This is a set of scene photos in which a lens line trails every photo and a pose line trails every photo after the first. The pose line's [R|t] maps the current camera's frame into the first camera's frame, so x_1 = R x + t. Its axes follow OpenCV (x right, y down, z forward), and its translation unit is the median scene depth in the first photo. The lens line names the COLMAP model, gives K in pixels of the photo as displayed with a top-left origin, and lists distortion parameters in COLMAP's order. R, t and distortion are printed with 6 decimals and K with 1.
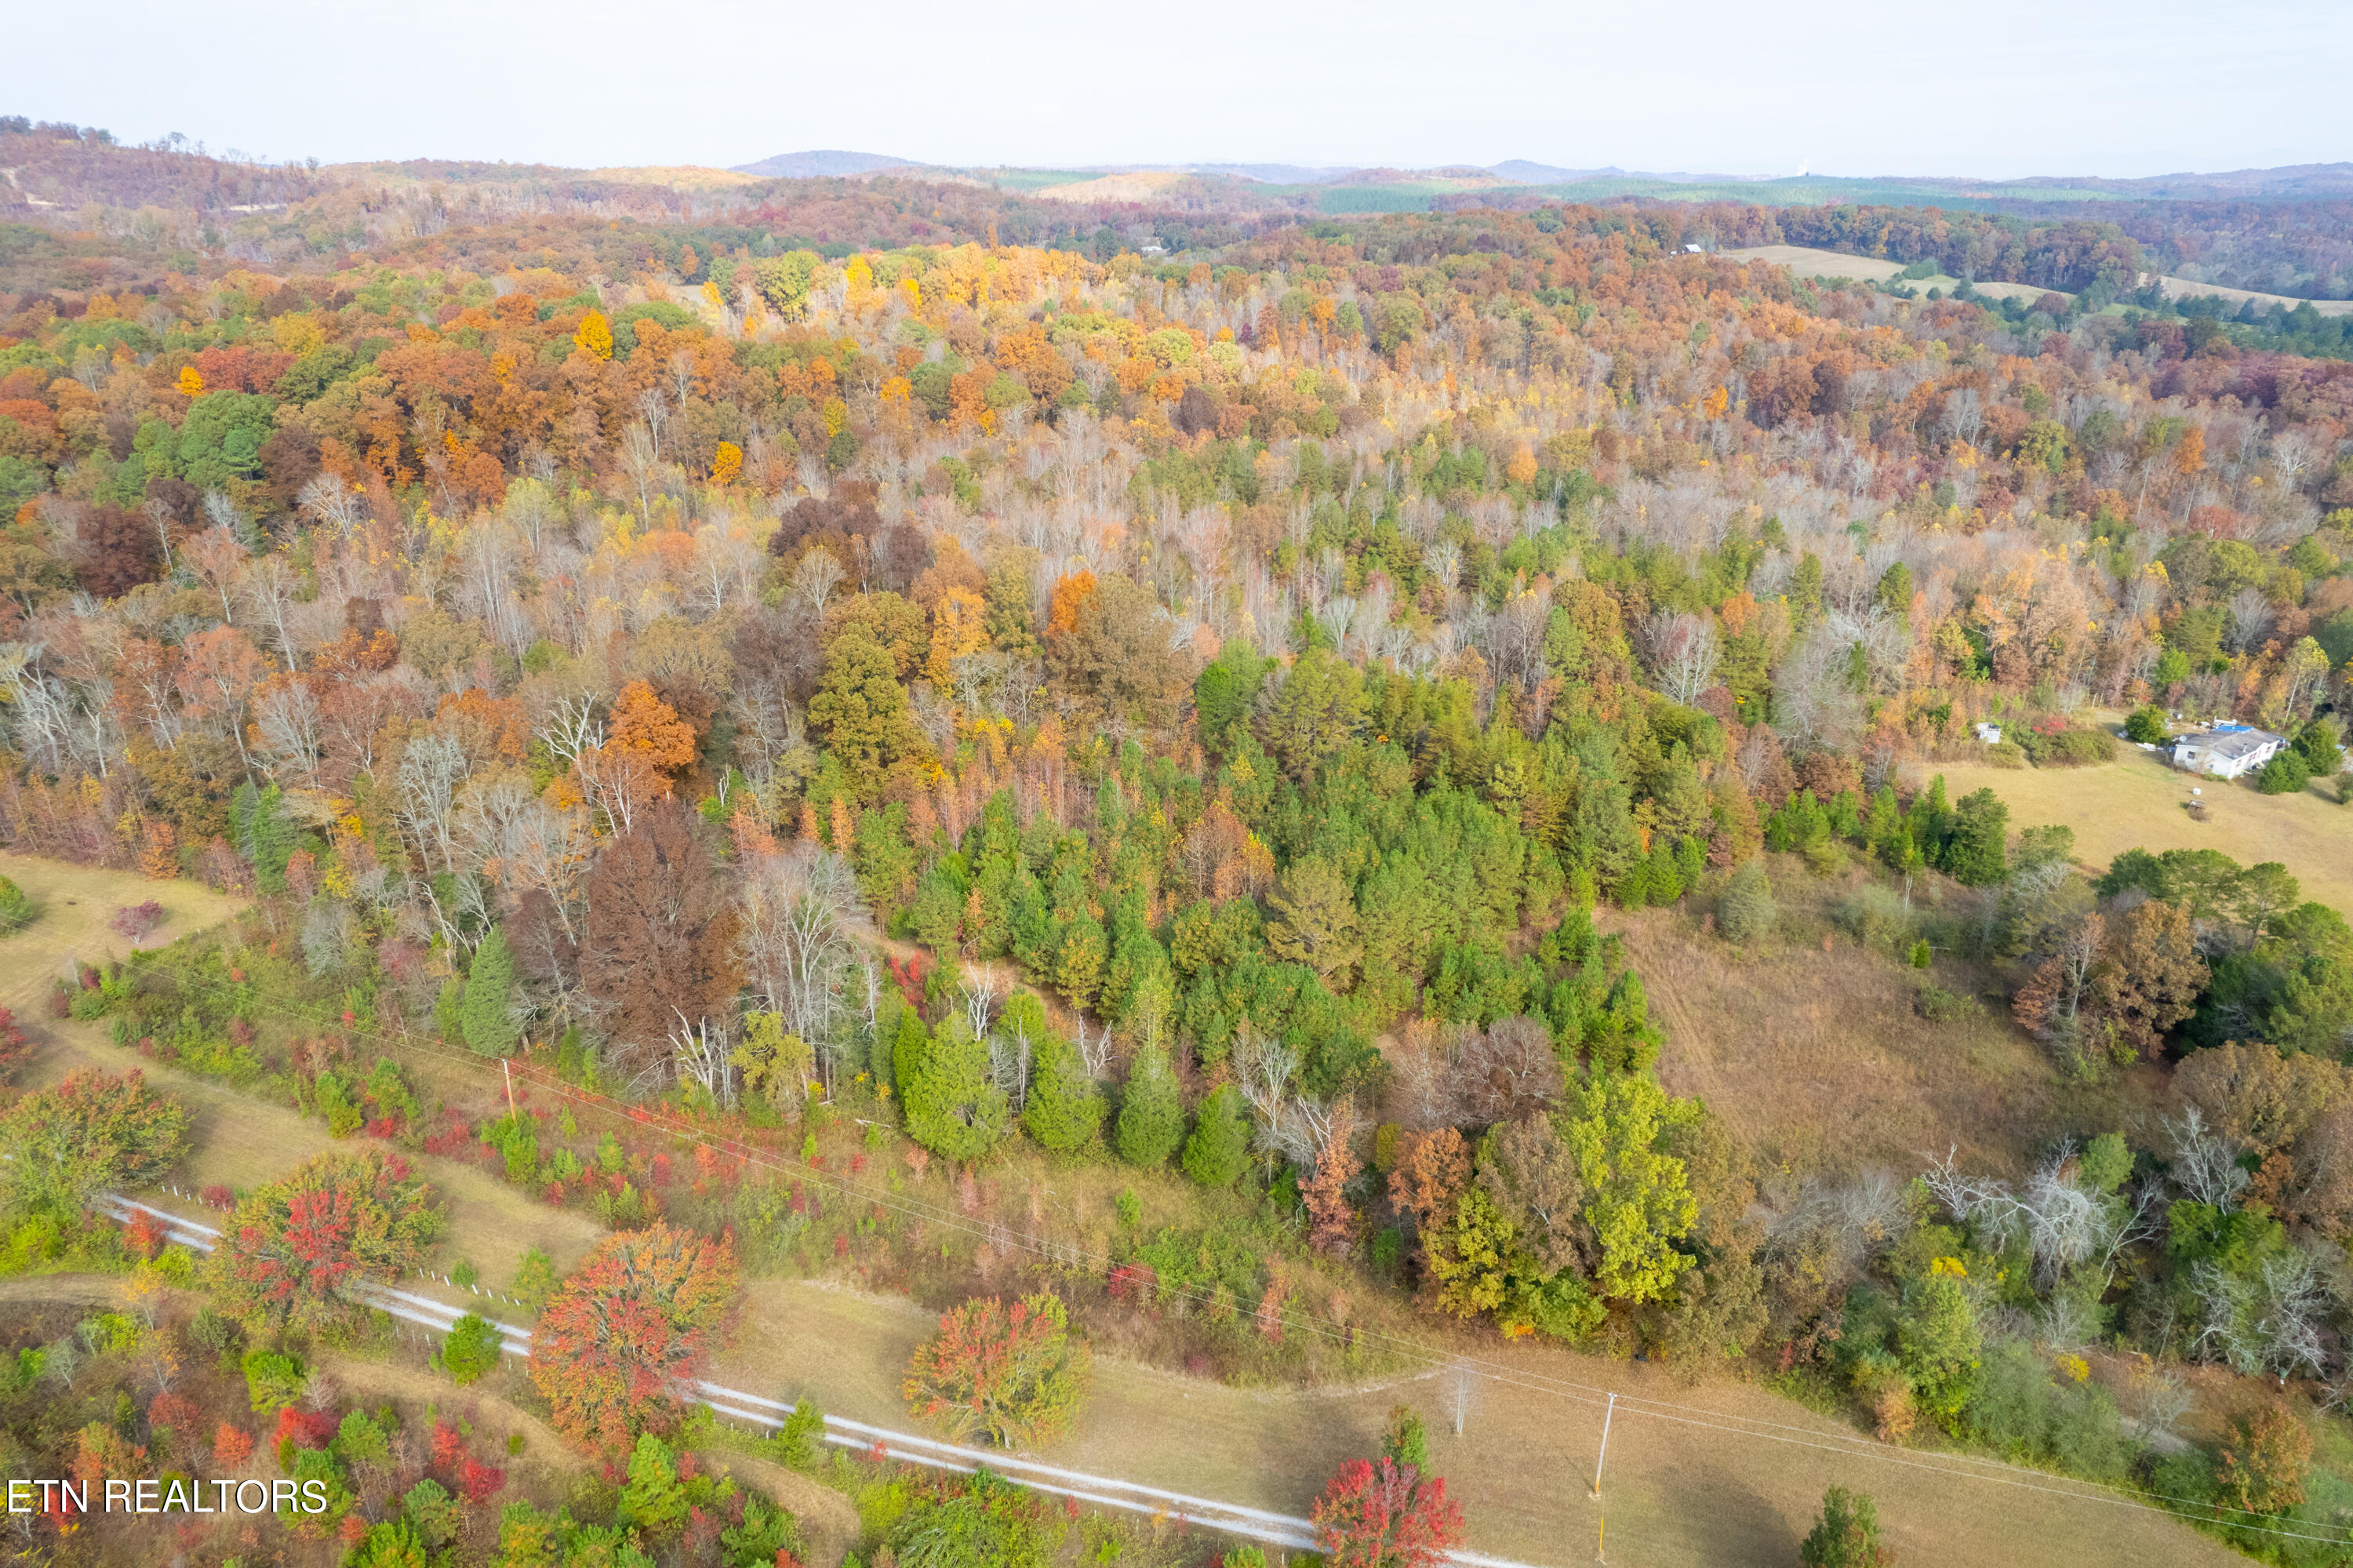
lens RADIAL K [[1502.3, 0, 1183.6], [0, 1502.3, 779.3], [0, 0, 1]] dist [-0.081595, 0.073668]
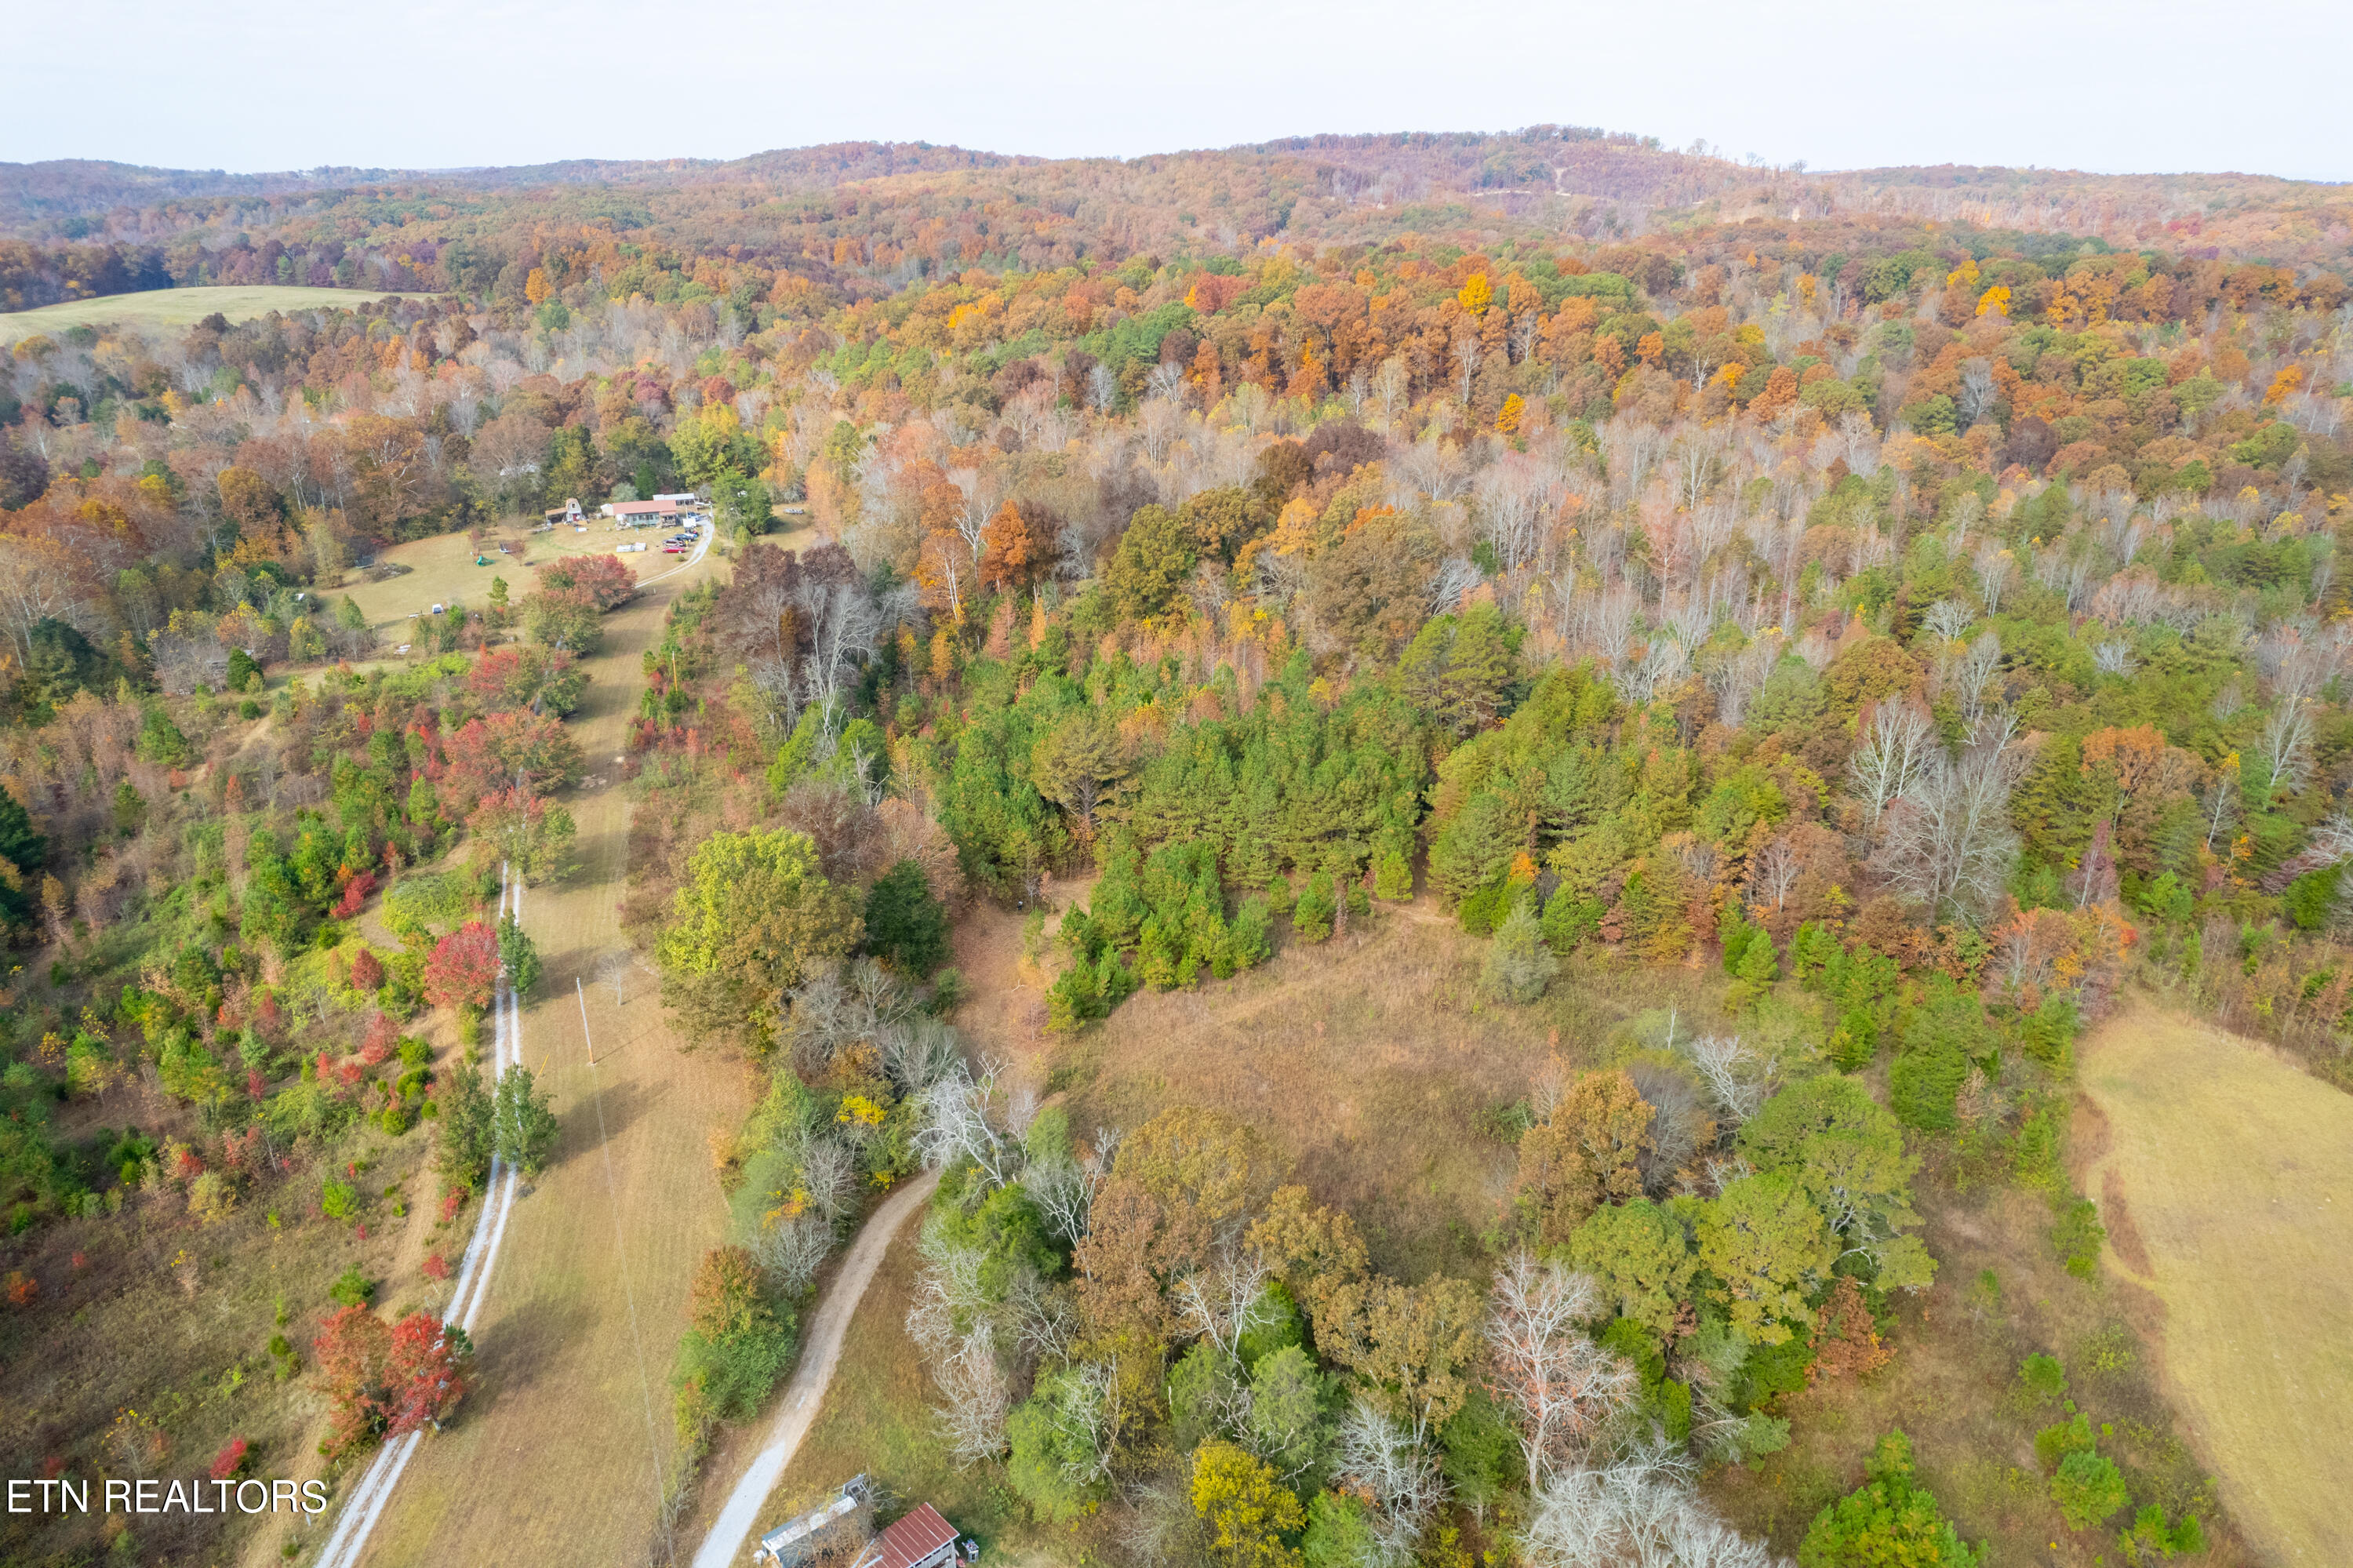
lens RADIAL K [[1502.3, 0, 1184.3], [0, 1502.3, 784.2], [0, 0, 1]] dist [-0.081595, 0.073668]
pose [[0.569595, 0.315635, -0.758905, 0.731191], [-0.318229, 0.936000, 0.150444, -0.066293], [0.757821, 0.155814, 0.633585, 0.235449]]
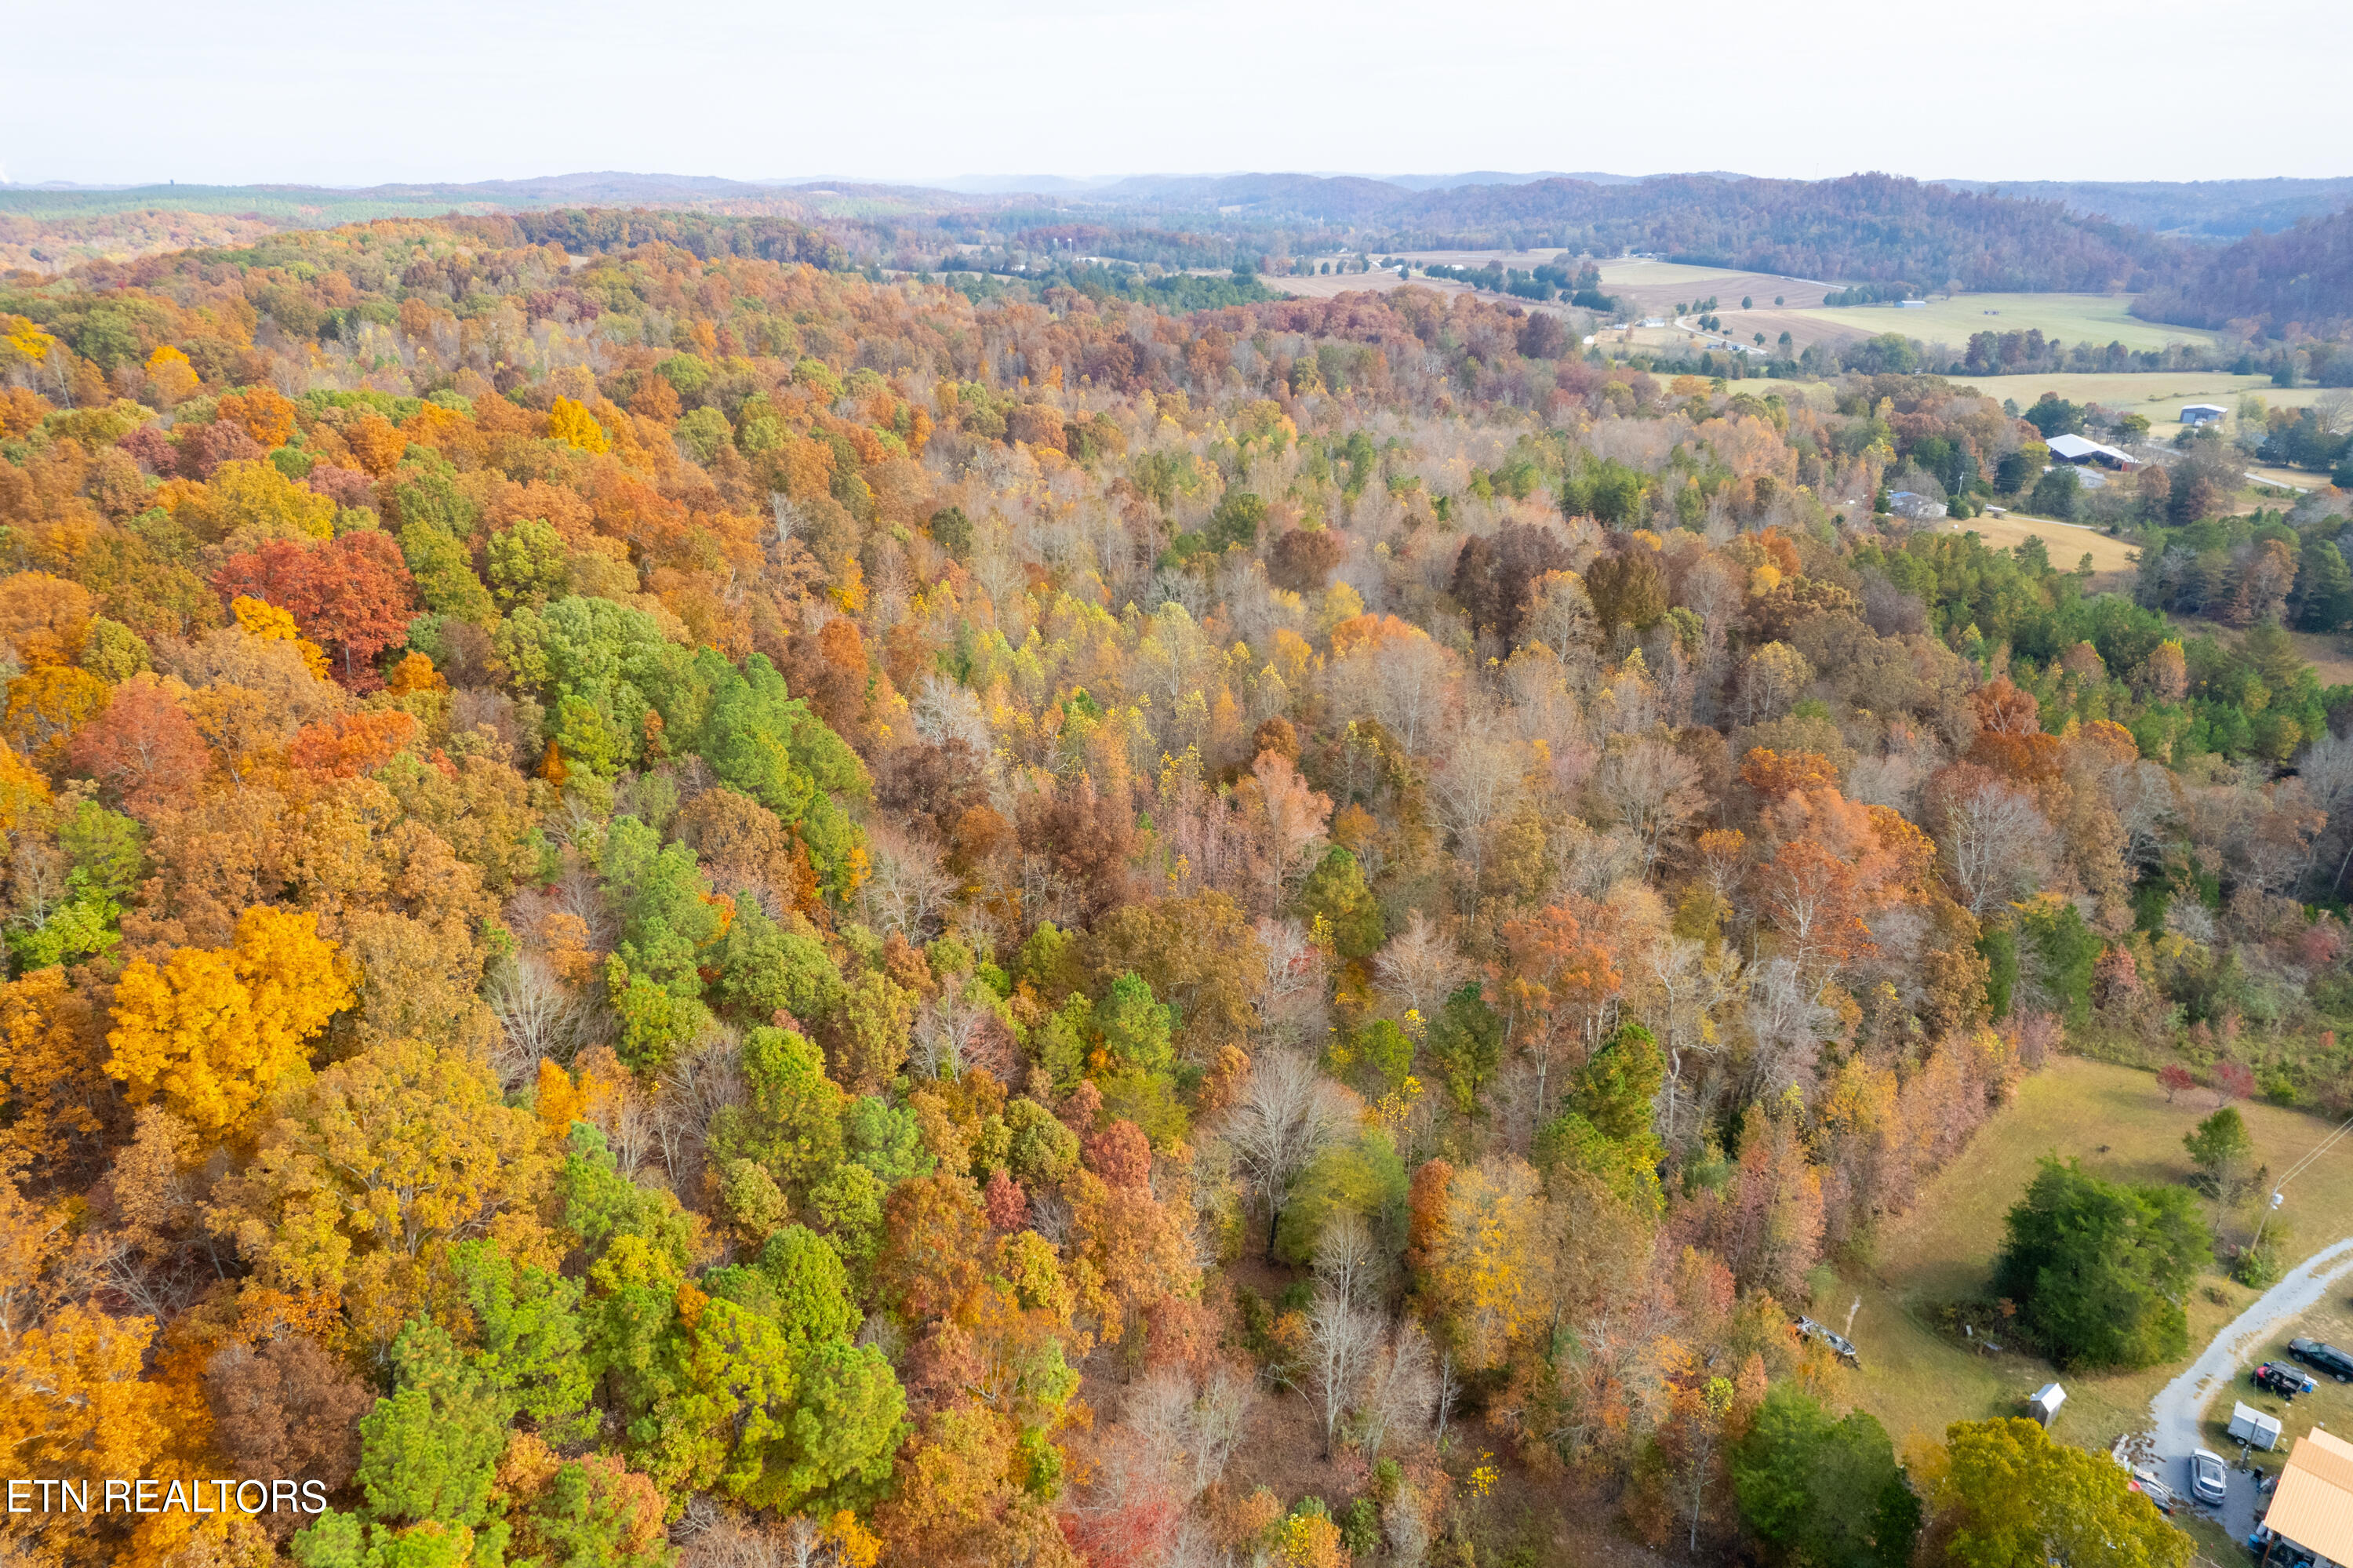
lens RADIAL K [[1502.3, 0, 1176.7], [0, 1502.3, 763.5], [0, 0, 1]] dist [-0.081595, 0.073668]
pose [[0.524748, -0.313175, 0.791556, -1.229882], [0.324132, 0.933329, 0.154389, -0.290425], [-0.787133, 0.175553, 0.591273, 0.725387]]
